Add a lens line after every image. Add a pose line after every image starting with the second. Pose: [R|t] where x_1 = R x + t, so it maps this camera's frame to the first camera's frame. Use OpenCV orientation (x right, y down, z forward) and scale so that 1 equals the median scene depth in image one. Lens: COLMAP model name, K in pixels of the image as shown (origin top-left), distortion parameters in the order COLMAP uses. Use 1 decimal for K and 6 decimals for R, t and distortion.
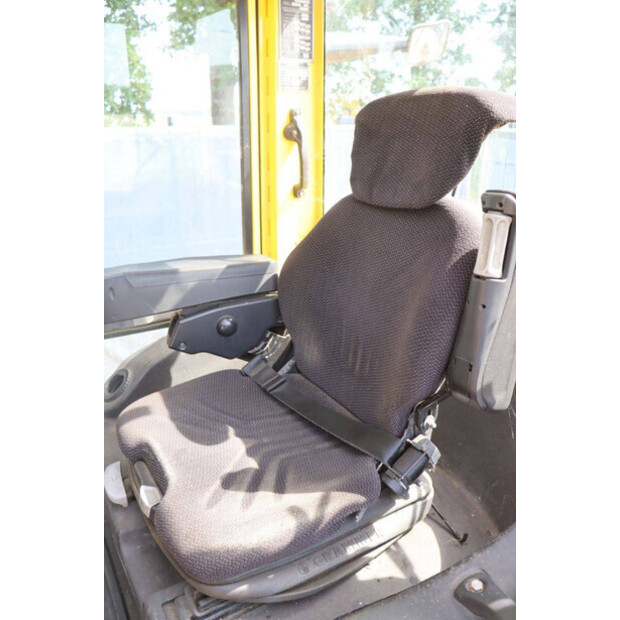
lens RADIAL K [[502.1, 0, 306.7], [0, 502.1, 313.3], [0, 0, 1]] dist [-0.149399, 0.106781]
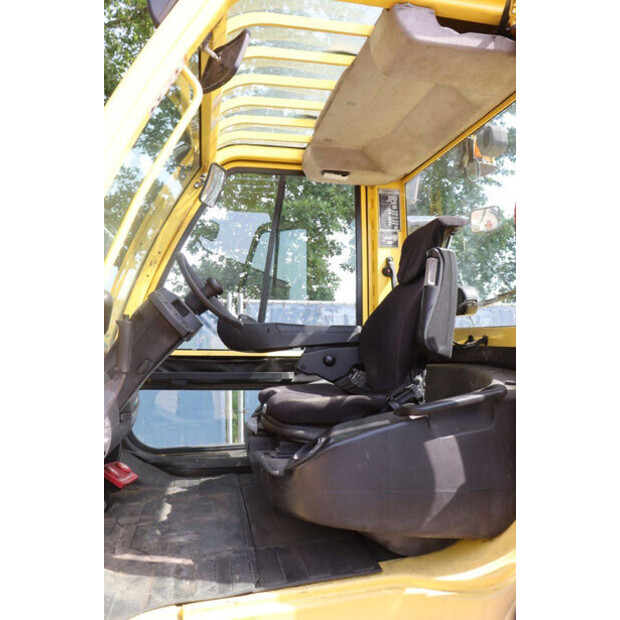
lens RADIAL K [[502.1, 0, 310.5], [0, 502.1, 309.1], [0, 0, 1]] dist [-0.149399, 0.106781]
pose [[0.939612, -0.029504, -0.340967, 0.307387], [-0.115617, 0.910341, -0.397381, 0.459254], [0.322120, 0.412806, 0.851957, -0.465672]]
